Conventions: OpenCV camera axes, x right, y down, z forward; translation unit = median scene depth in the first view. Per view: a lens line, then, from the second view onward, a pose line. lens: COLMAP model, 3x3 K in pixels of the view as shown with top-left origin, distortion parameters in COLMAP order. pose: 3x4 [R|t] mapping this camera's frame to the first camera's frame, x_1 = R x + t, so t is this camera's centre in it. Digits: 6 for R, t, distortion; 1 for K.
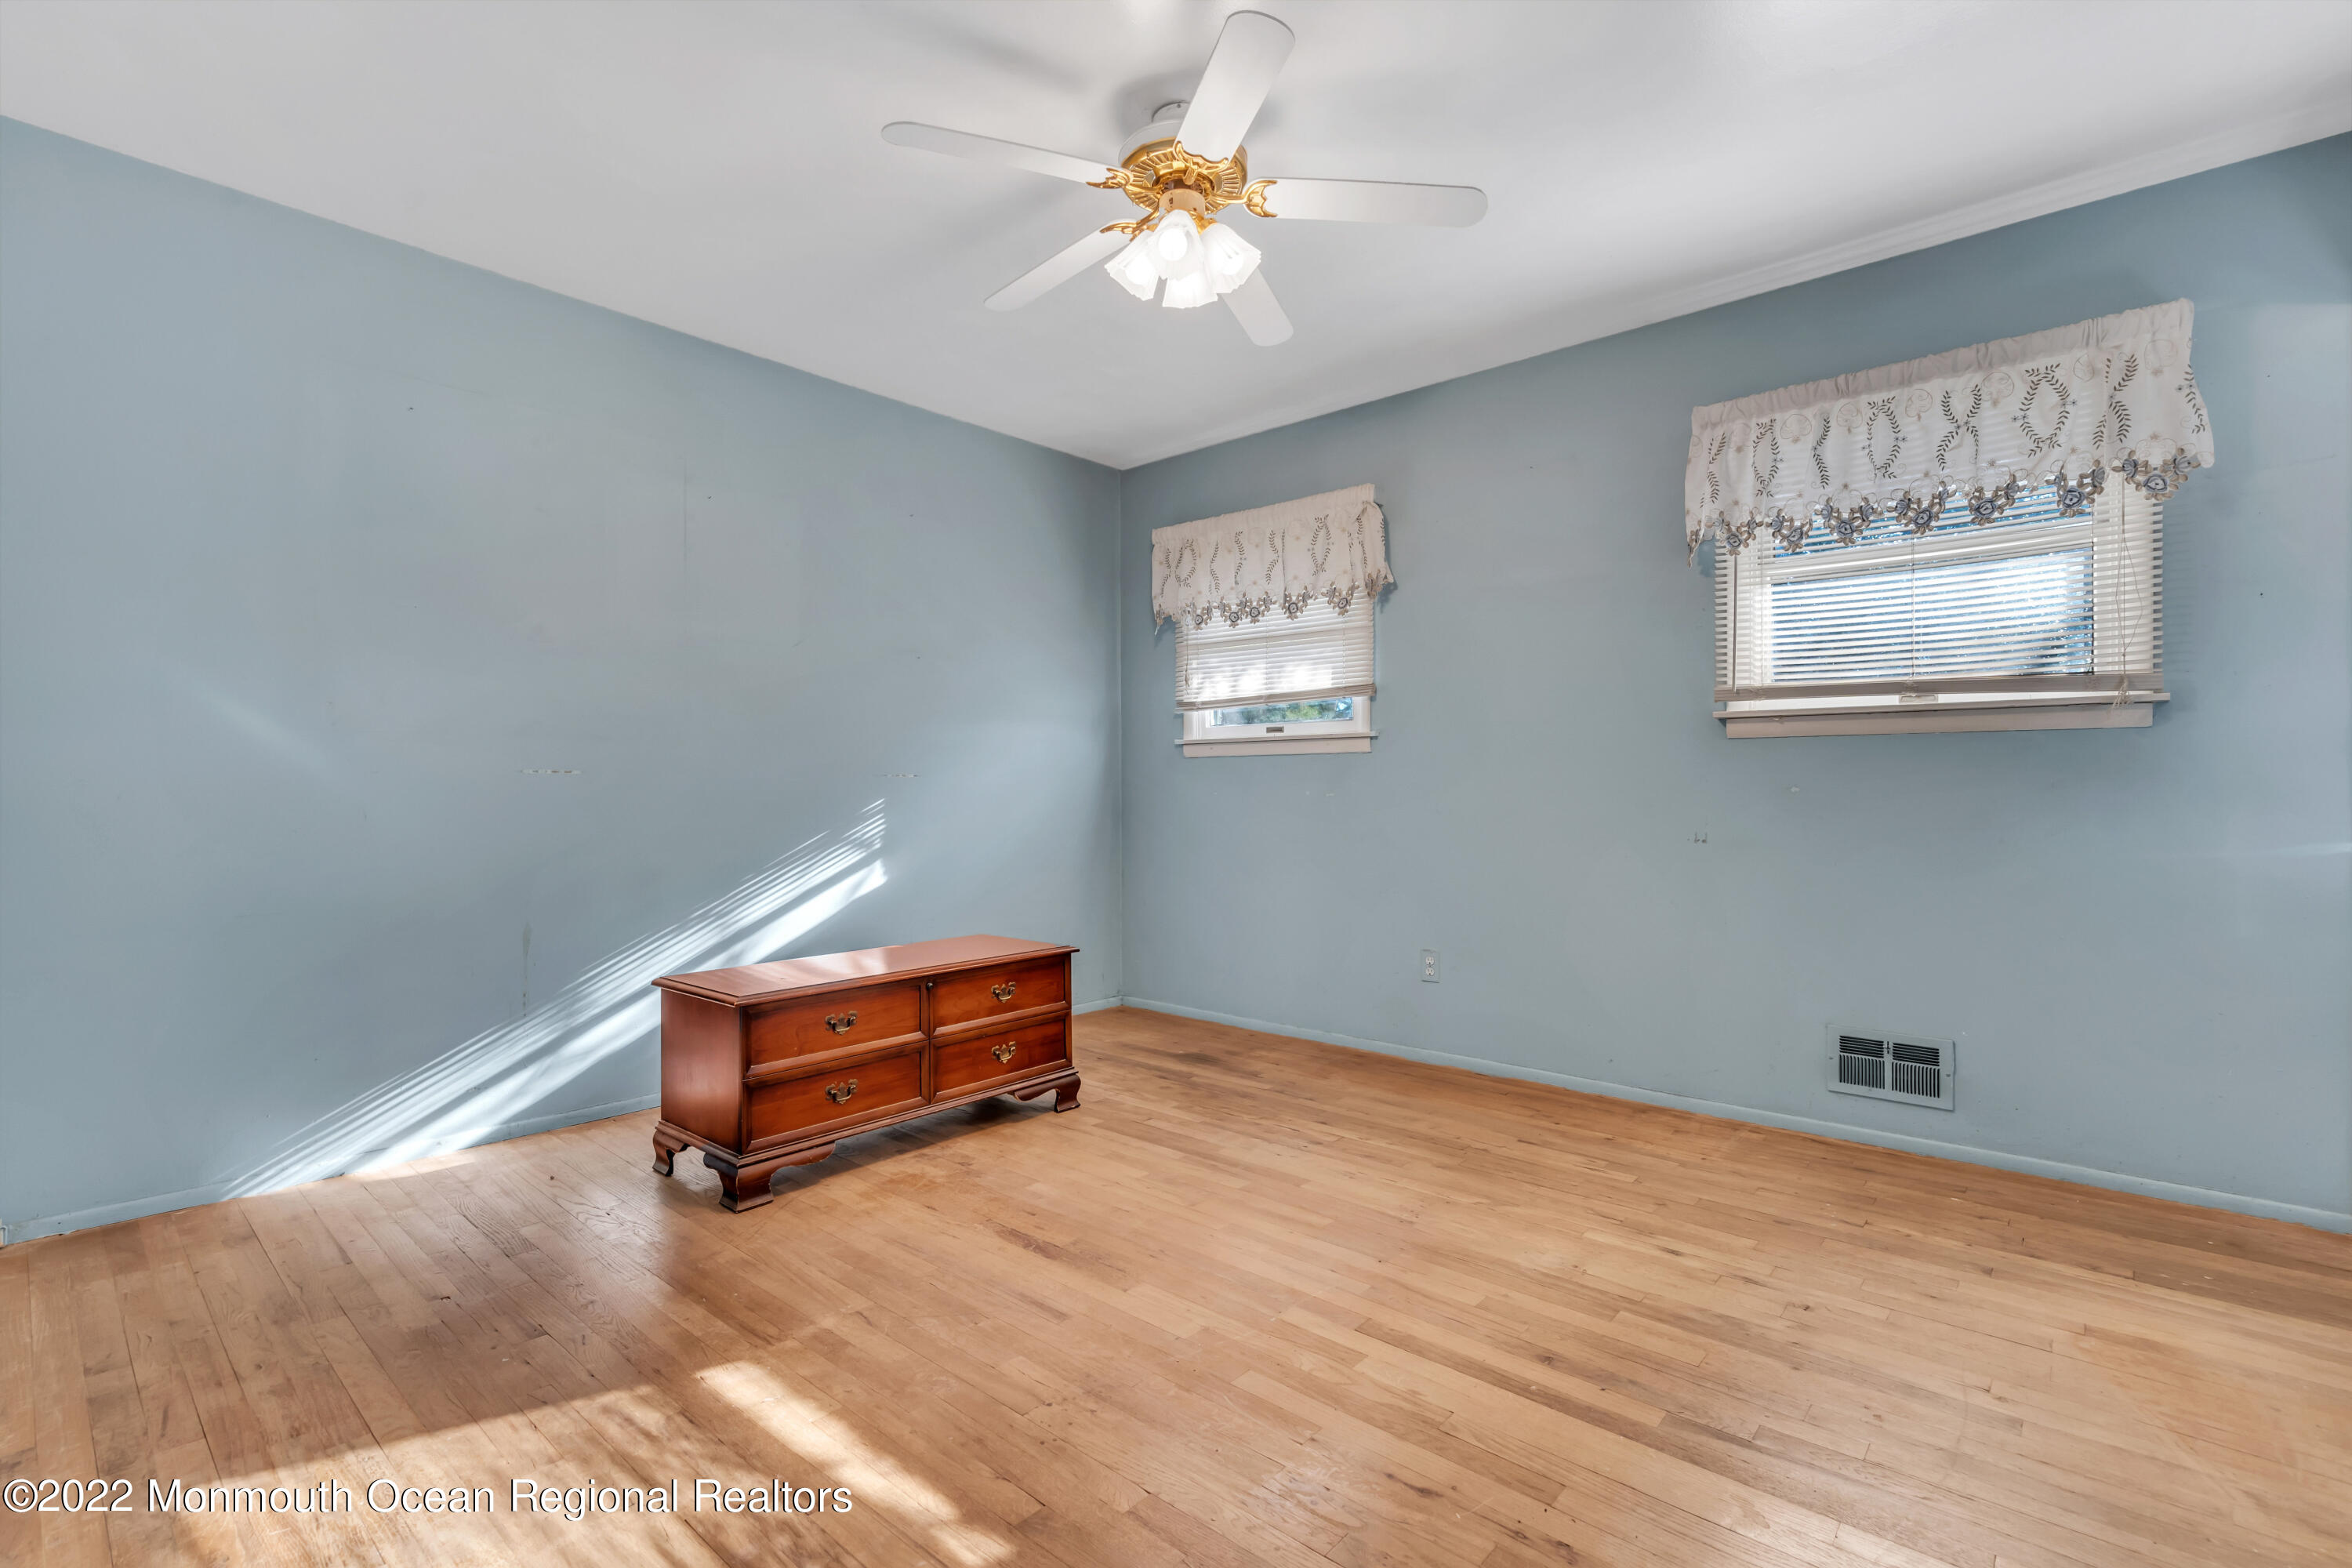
lens RADIAL K [[1061.0, 0, 1160.0], [0, 1061.0, 789.6], [0, 0, 1]] dist [0.003078, 0.000096]
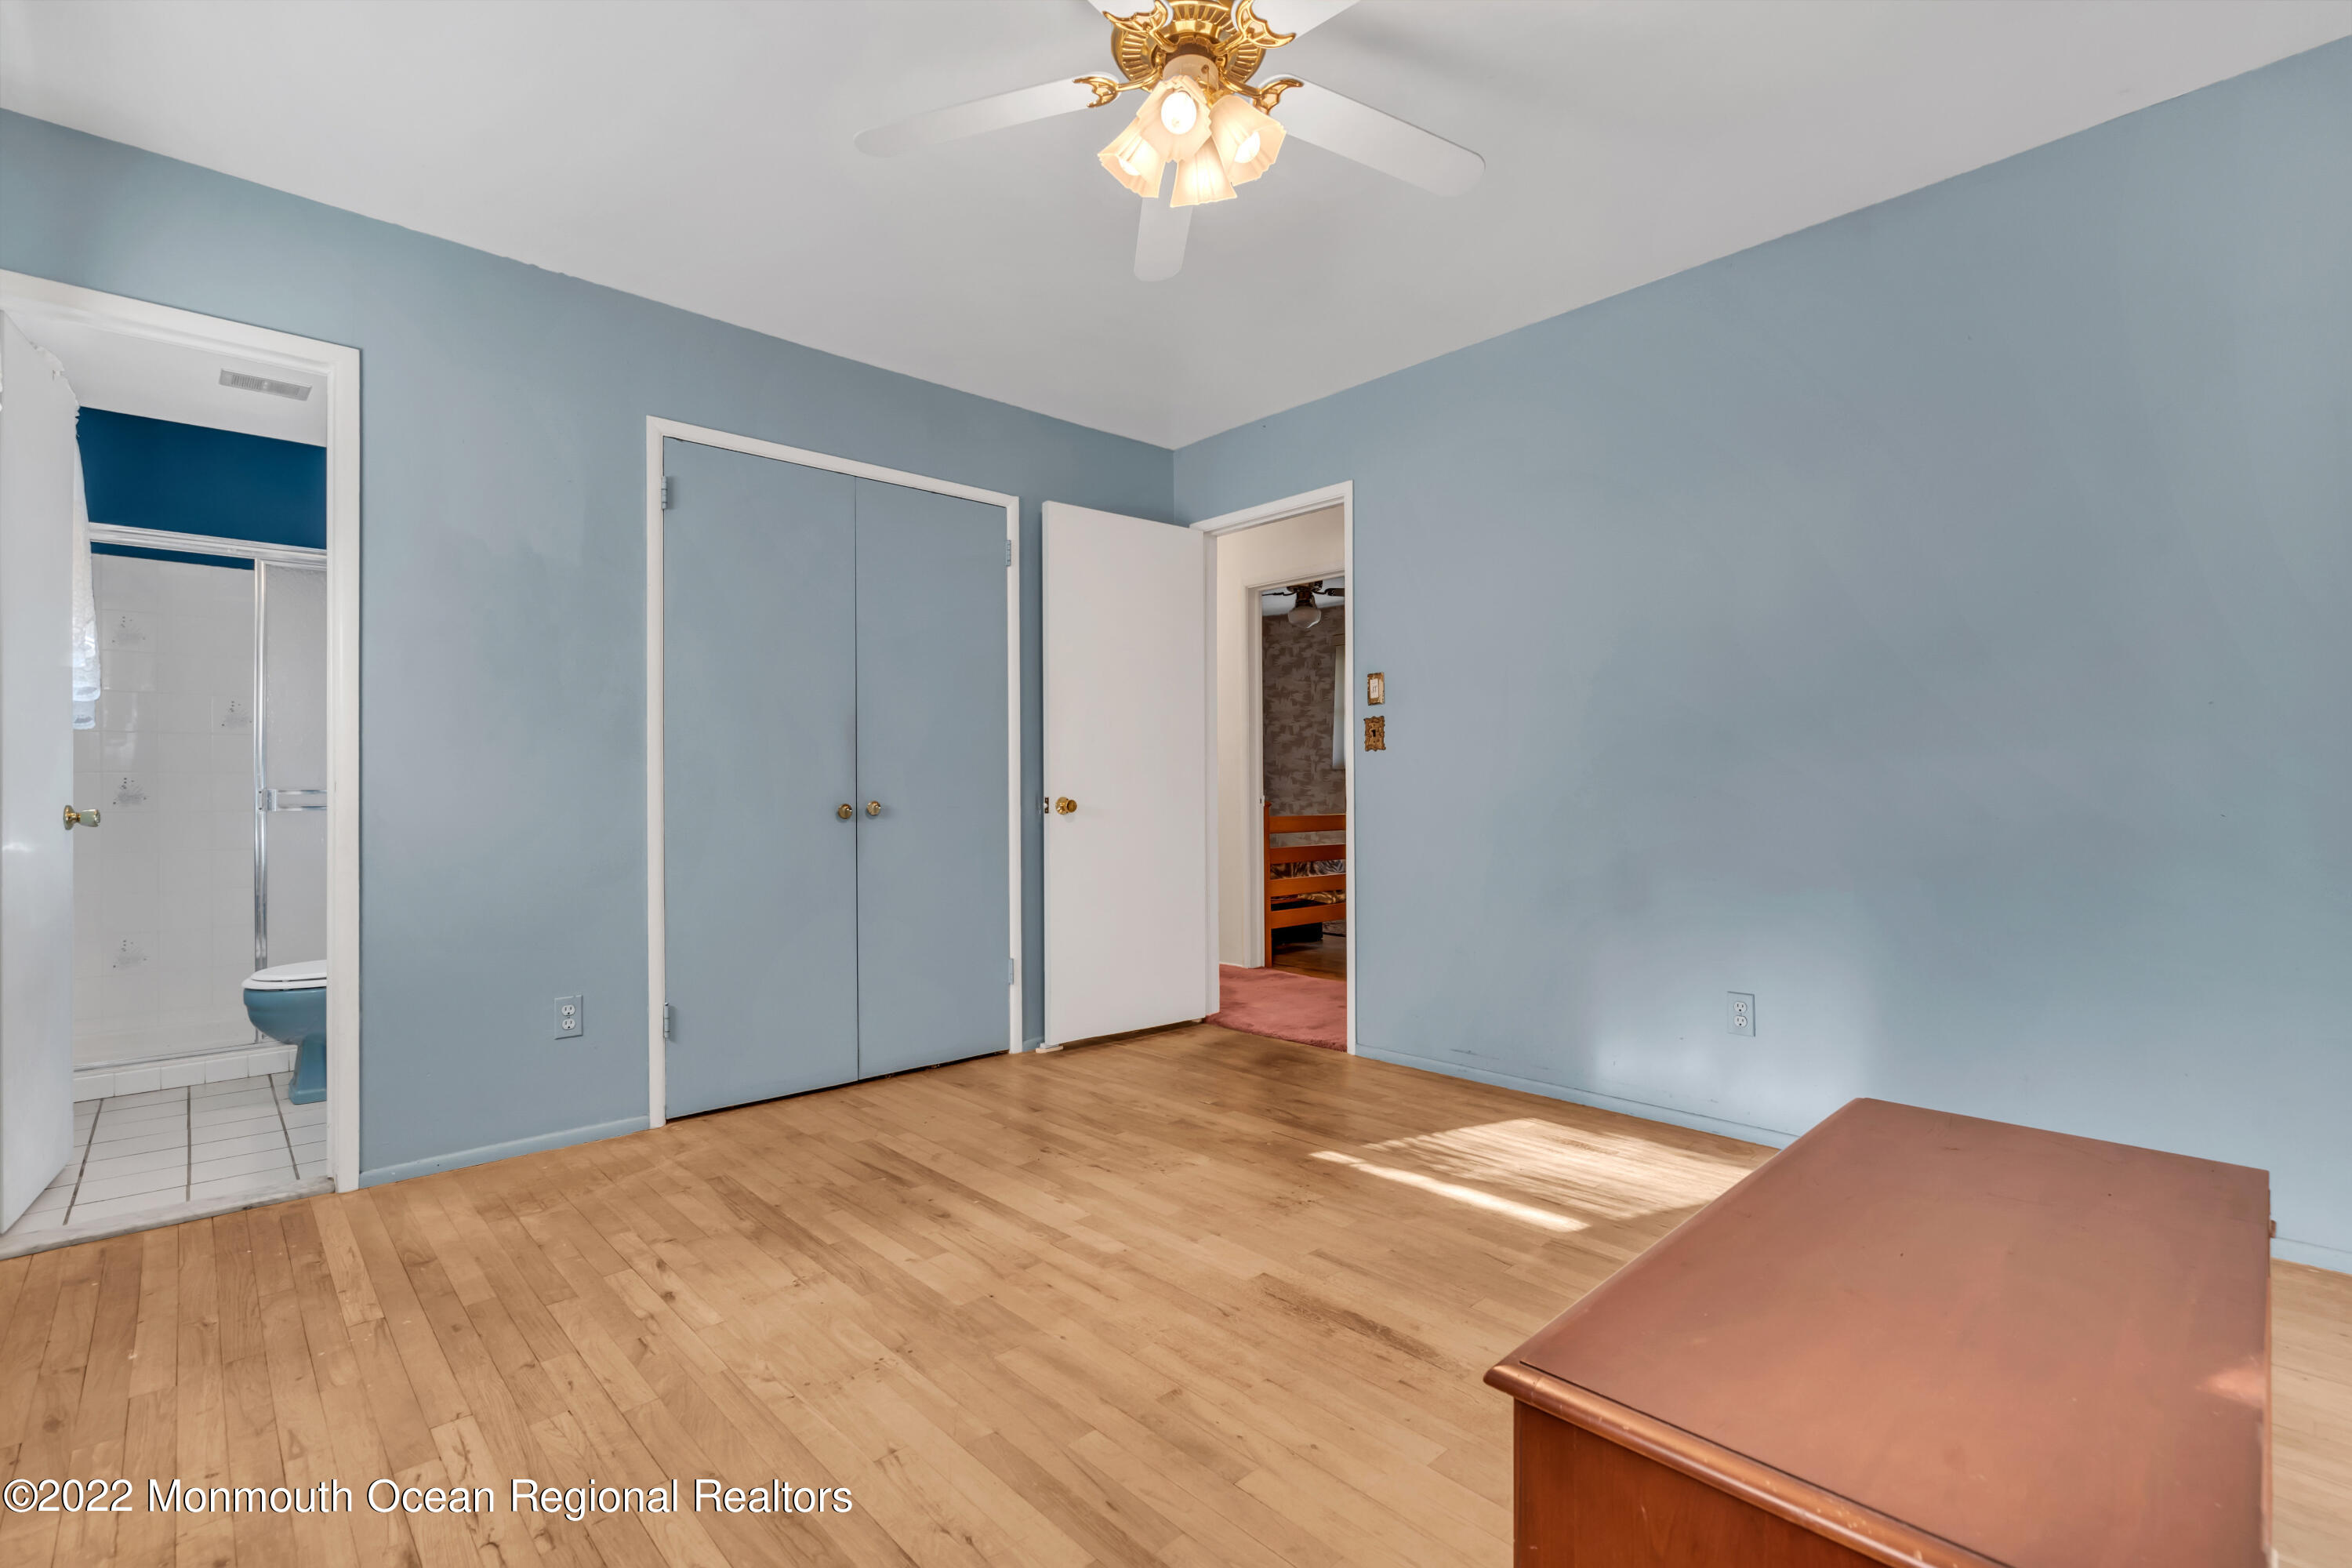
lens RADIAL K [[1061.0, 0, 1160.0], [0, 1061.0, 789.6], [0, 0, 1]] dist [0.003078, 0.000096]
pose [[-0.995707, 0.011407, 0.091860, -0.033197], [0.011666, 0.999929, 0.002286, 0.000638], [-0.091827, 0.003348, -0.995769, 2.087553]]
